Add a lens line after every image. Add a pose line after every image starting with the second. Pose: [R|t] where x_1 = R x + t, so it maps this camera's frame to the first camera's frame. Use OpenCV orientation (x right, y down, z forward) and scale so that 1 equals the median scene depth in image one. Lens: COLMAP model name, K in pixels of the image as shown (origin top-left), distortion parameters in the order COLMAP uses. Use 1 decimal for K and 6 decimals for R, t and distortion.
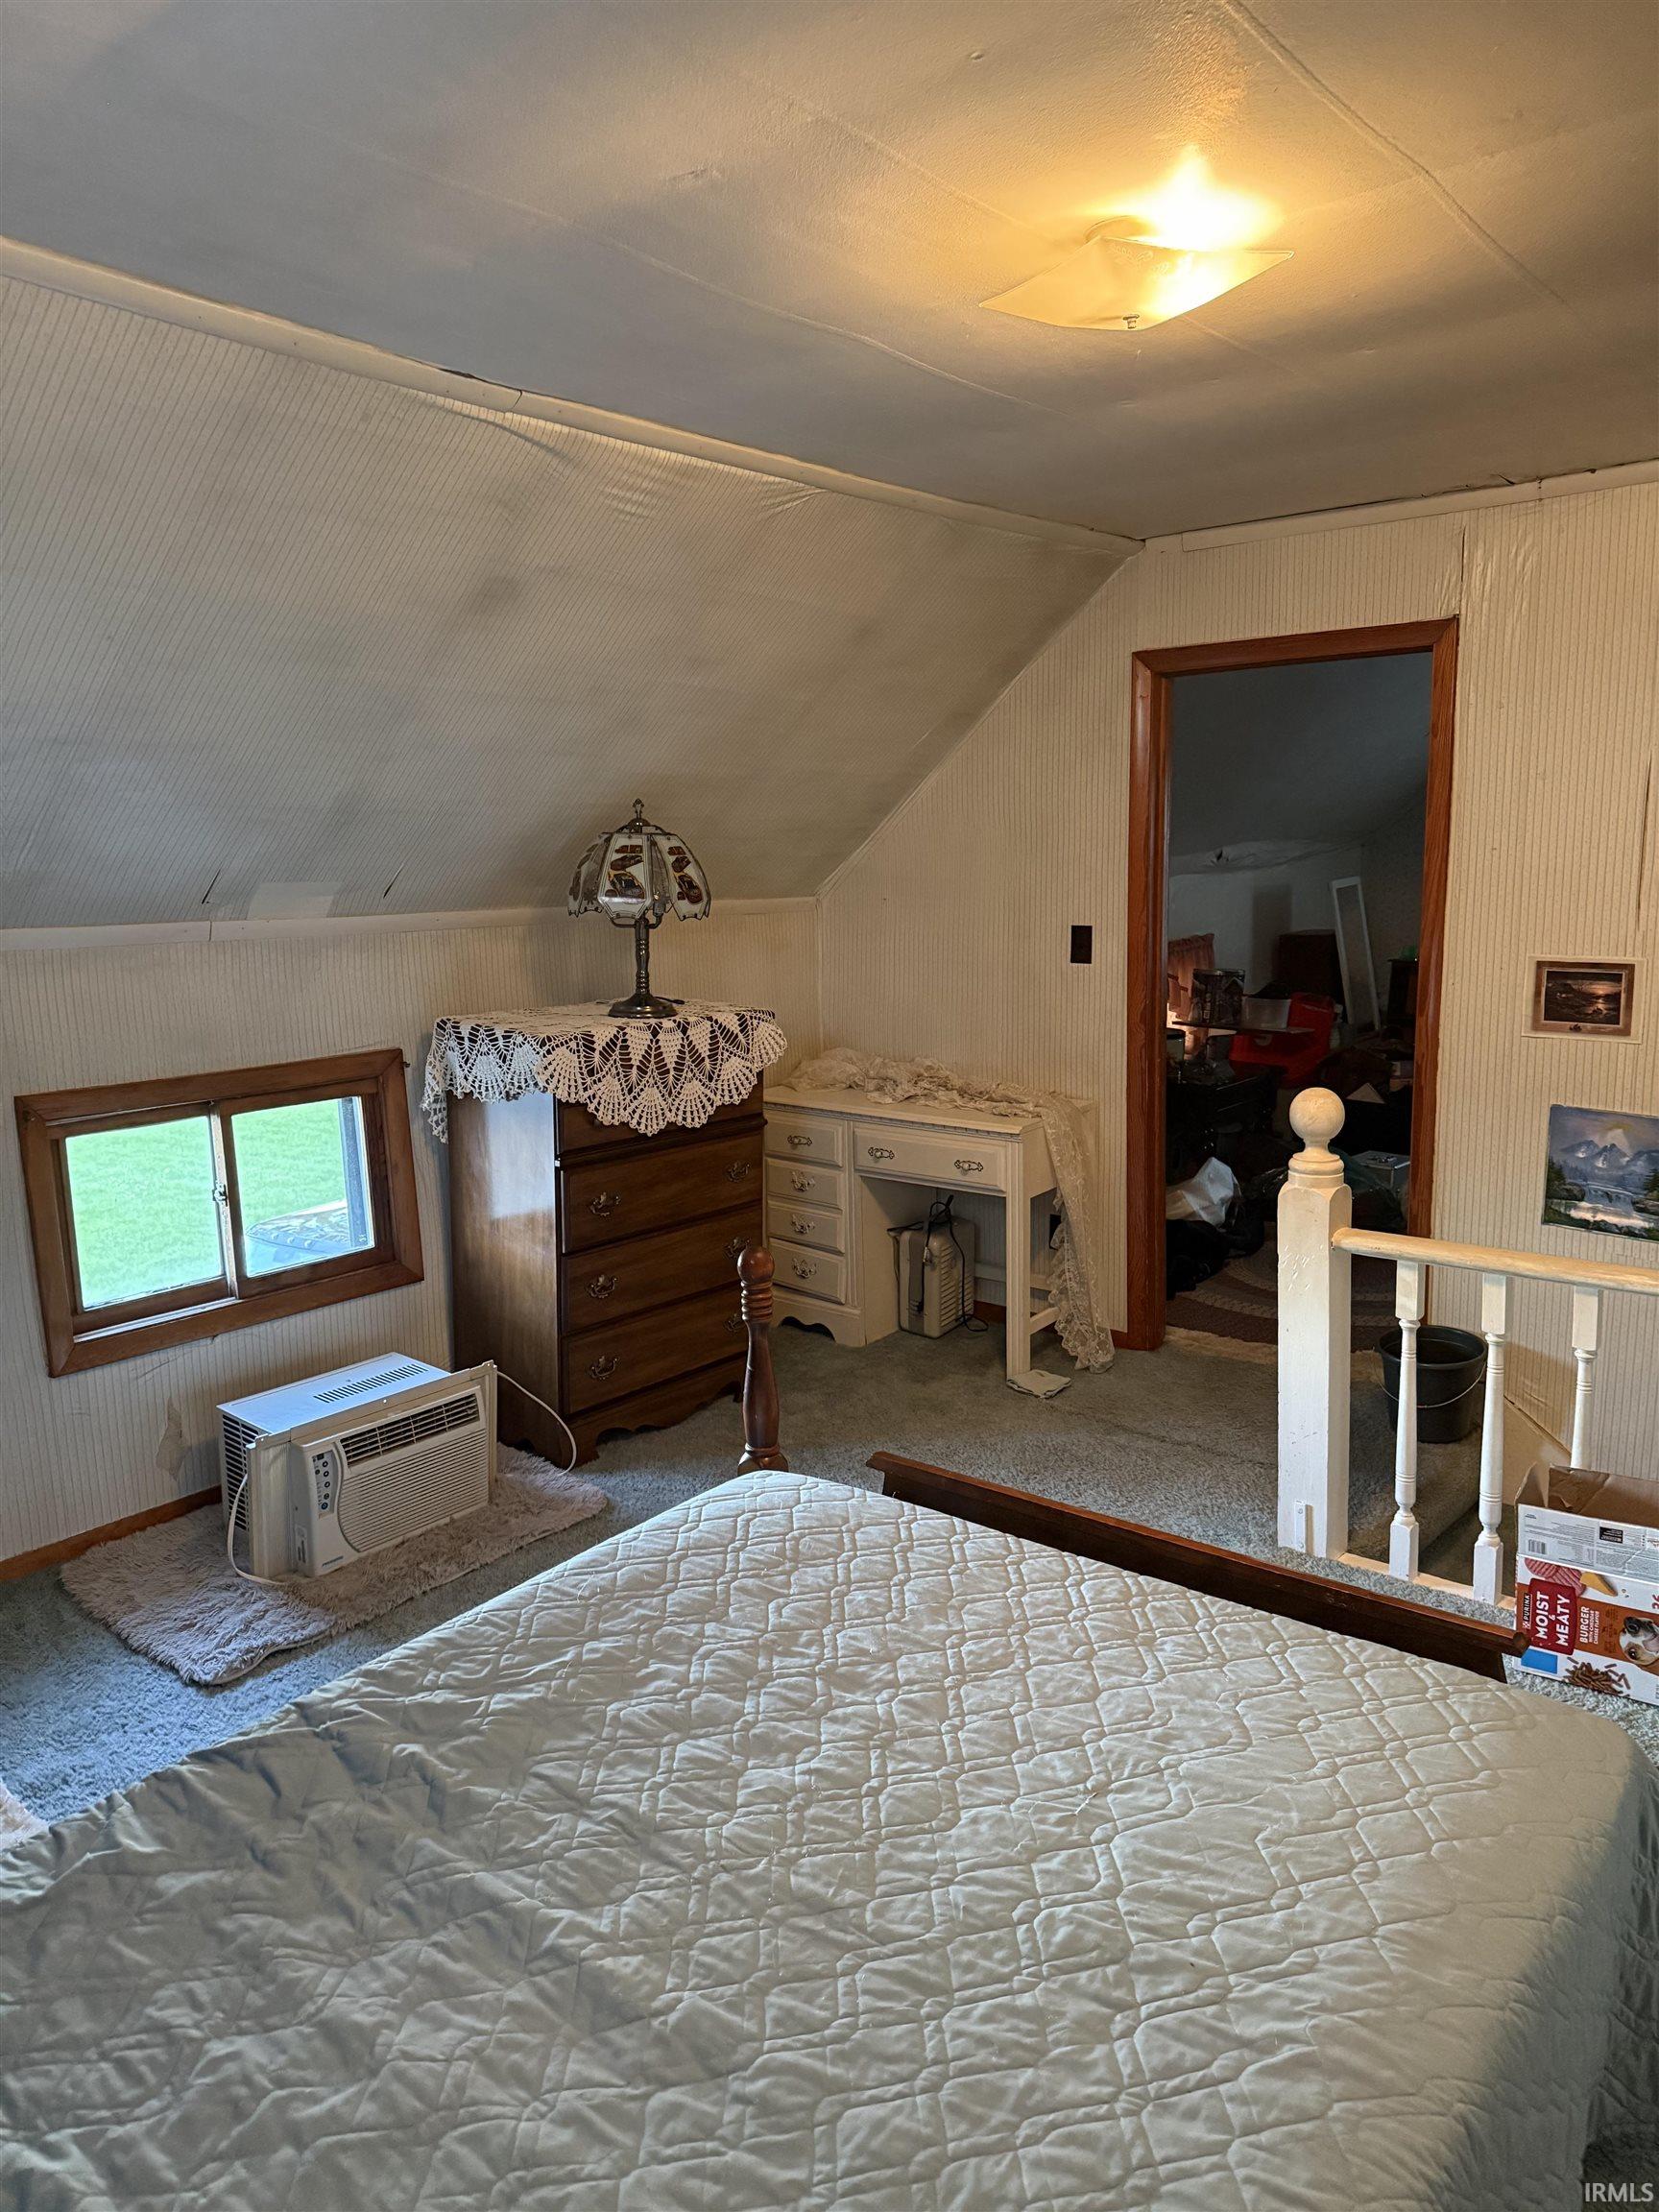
lens RADIAL K [[1561.8, 0, 830.2], [0, 1561.8, 1106.7], [0, 0, 1]] dist [0.011575, -0.028245]
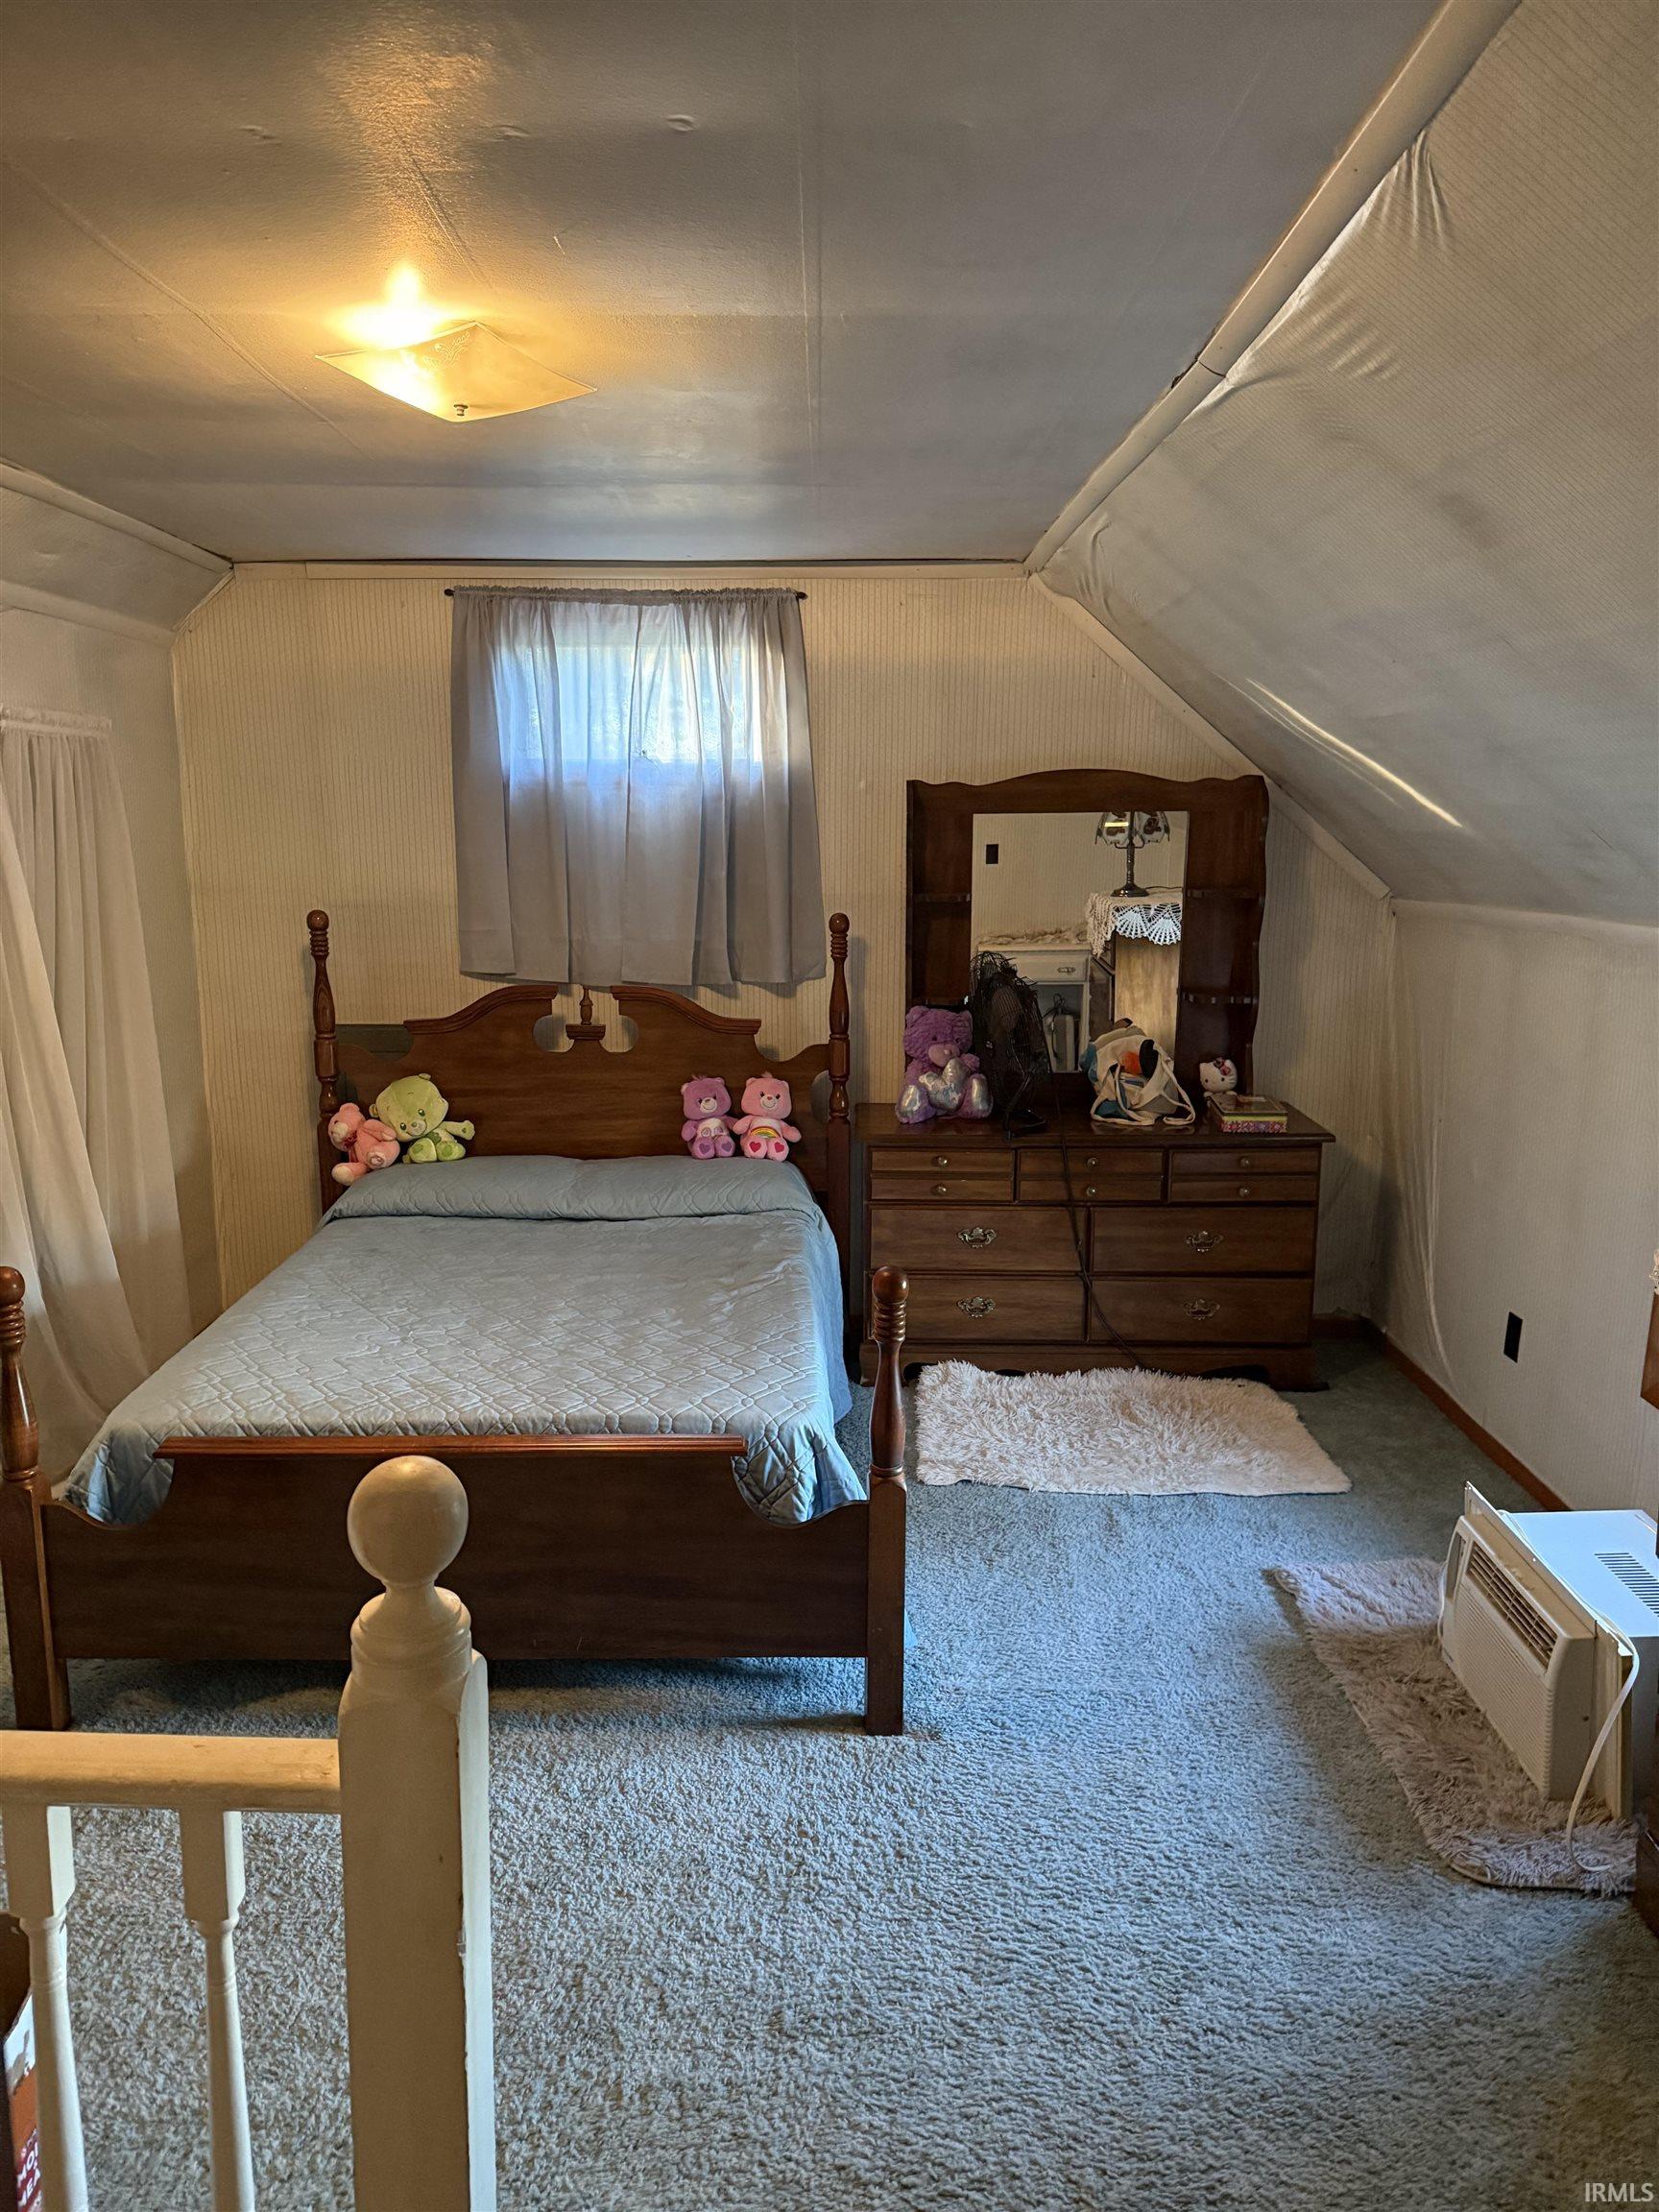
lens RADIAL K [[1561.8, 0, 828.4], [0, 1561.8, 1100.9], [0, 0, 1]] dist [0.011575, -0.028245]
pose [[-0.771151, 0.132798, -0.622648, 0.768789], [-0.096070, 0.942532, 0.320006, -0.426502], [0.629362, 0.306591, -0.714077, 2.149017]]
